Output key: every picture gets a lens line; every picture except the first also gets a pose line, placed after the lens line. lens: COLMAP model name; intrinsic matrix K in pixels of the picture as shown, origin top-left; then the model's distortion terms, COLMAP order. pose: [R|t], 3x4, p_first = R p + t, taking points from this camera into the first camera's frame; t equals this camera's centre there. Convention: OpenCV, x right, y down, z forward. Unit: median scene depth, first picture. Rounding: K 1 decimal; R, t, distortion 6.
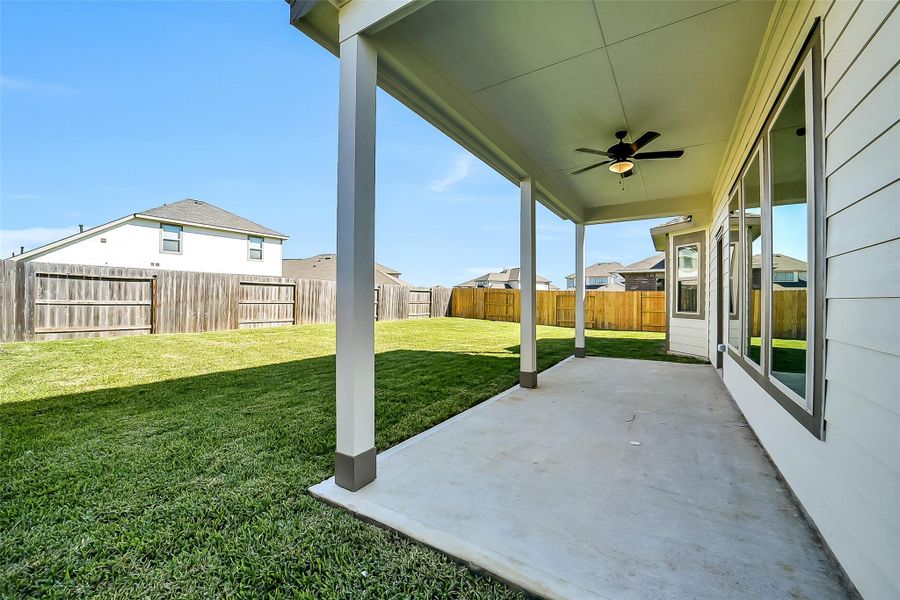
lens RADIAL K [[350.2, 0, 452.8], [0, 350.2, 301.0], [0, 0, 1]] dist [-0.041251, 0.010585]
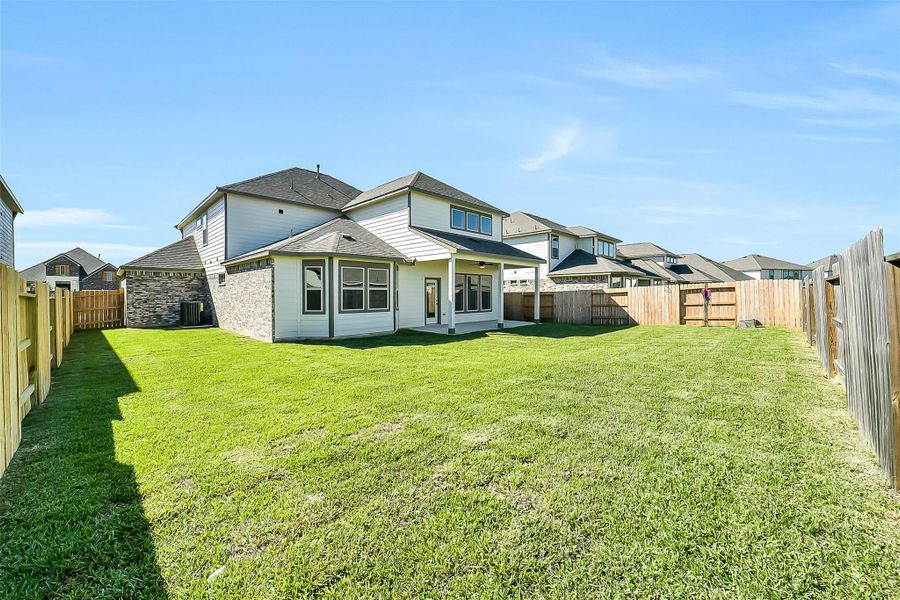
lens RADIAL K [[350.2, 0, 452.8], [0, 350.2, 301.0], [0, 0, 1]] dist [-0.041251, 0.010585]
pose [[-0.979123, -0.005819, 0.203184, -0.051457], [-0.001441, 0.999764, 0.021687, -0.016983], [-0.203262, 0.020941, -0.978900, 1.098924]]
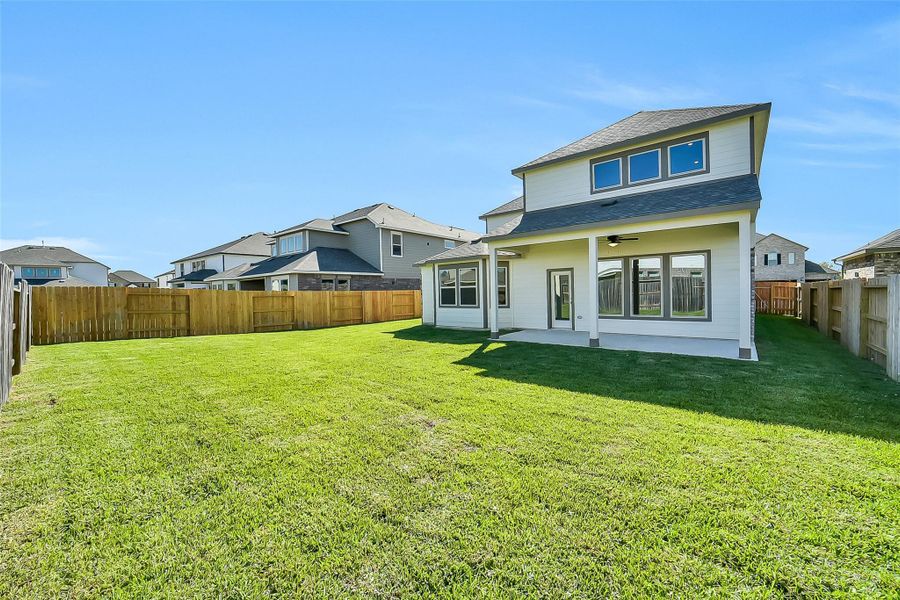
lens RADIAL K [[350.2, 0, 452.8], [0, 350.2, 301.0], [0, 0, 1]] dist [-0.041251, 0.010585]
pose [[0.129901, -0.033603, 0.990957, -0.482526], [0.023835, 0.999243, 0.030760, -0.019246], [-0.991240, 0.019623, 0.130603, 0.427426]]
